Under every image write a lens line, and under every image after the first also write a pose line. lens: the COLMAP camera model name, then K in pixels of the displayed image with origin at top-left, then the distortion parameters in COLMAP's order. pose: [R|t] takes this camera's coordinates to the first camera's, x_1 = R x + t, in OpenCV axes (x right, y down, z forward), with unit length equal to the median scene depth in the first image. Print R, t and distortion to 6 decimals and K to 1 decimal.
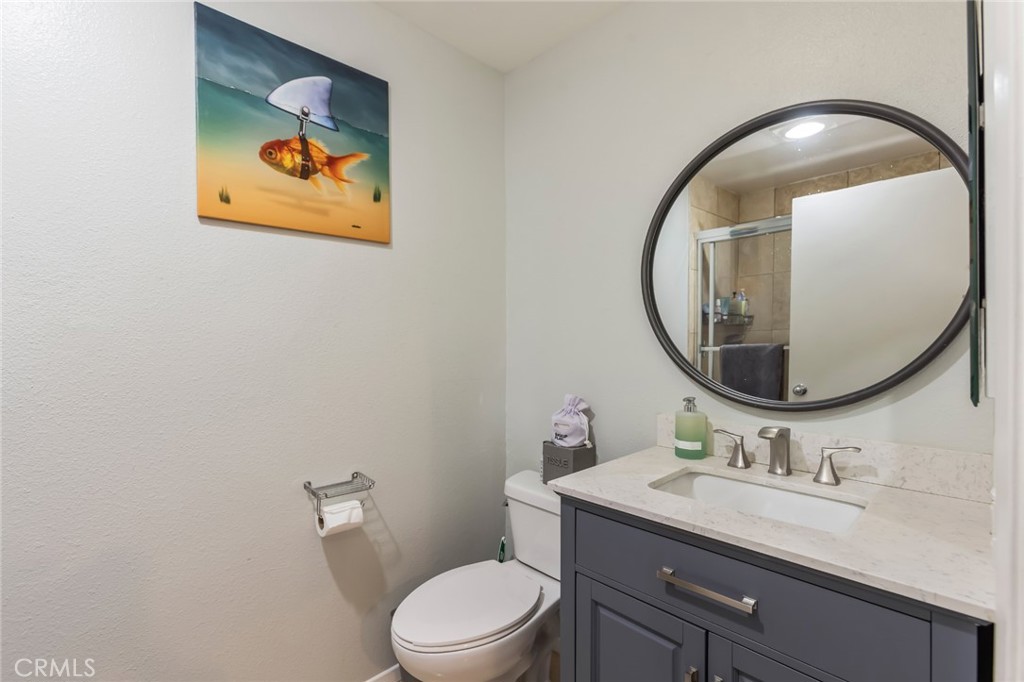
lens RADIAL K [[459.1, 0, 510.0], [0, 459.1, 344.1], [0, 0, 1]] dist [0.001344, 0.000575]
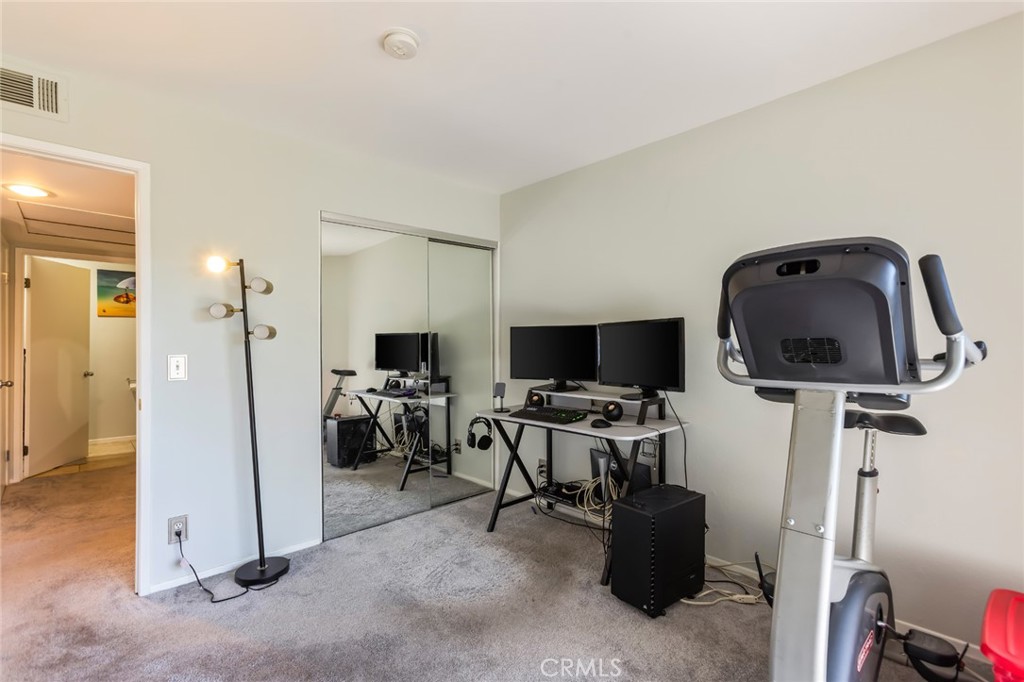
lens RADIAL K [[459.1, 0, 510.0], [0, 459.1, 344.1], [0, 0, 1]] dist [0.001344, 0.000575]
pose [[0.999996, -0.001798, 0.002232, 2.953118], [0.001814, 0.999974, -0.007035, 0.033760], [-0.002219, 0.007039, 0.999973, -3.095800]]
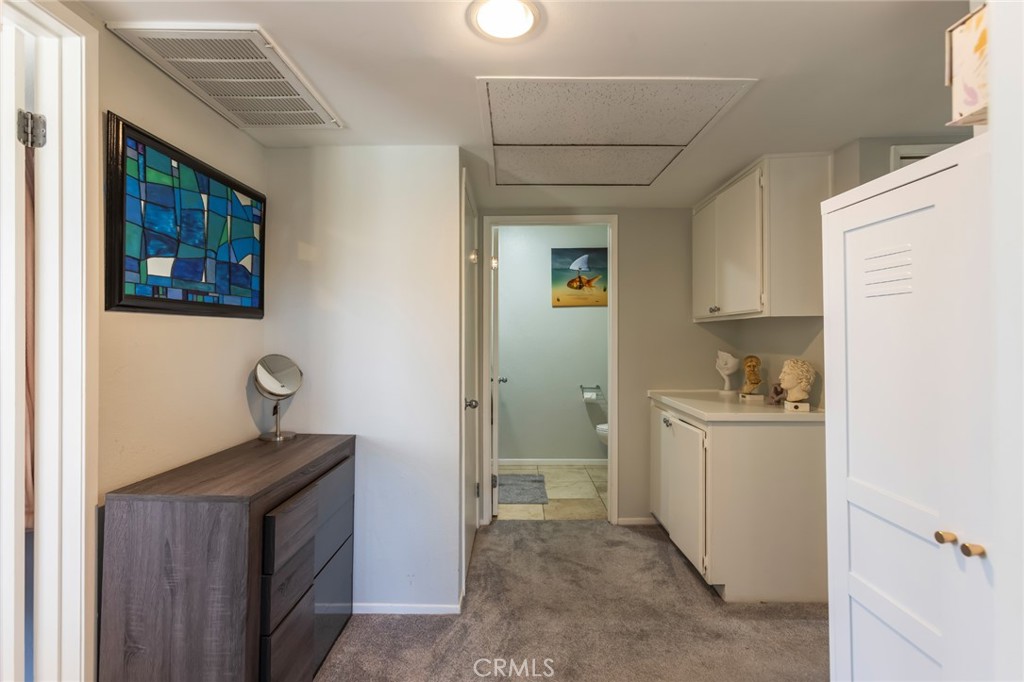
lens RADIAL K [[525.1, 0, 512.0], [0, 525.1, 341.0], [0, 0, 1]] dist [-0.001311, 0.000001]
pose [[0.724007, 0.001101, -0.689792, 1.724672], [0.001935, 0.999992, 0.003627, -0.017189], [0.689790, -0.003961, 0.723998, -1.963341]]
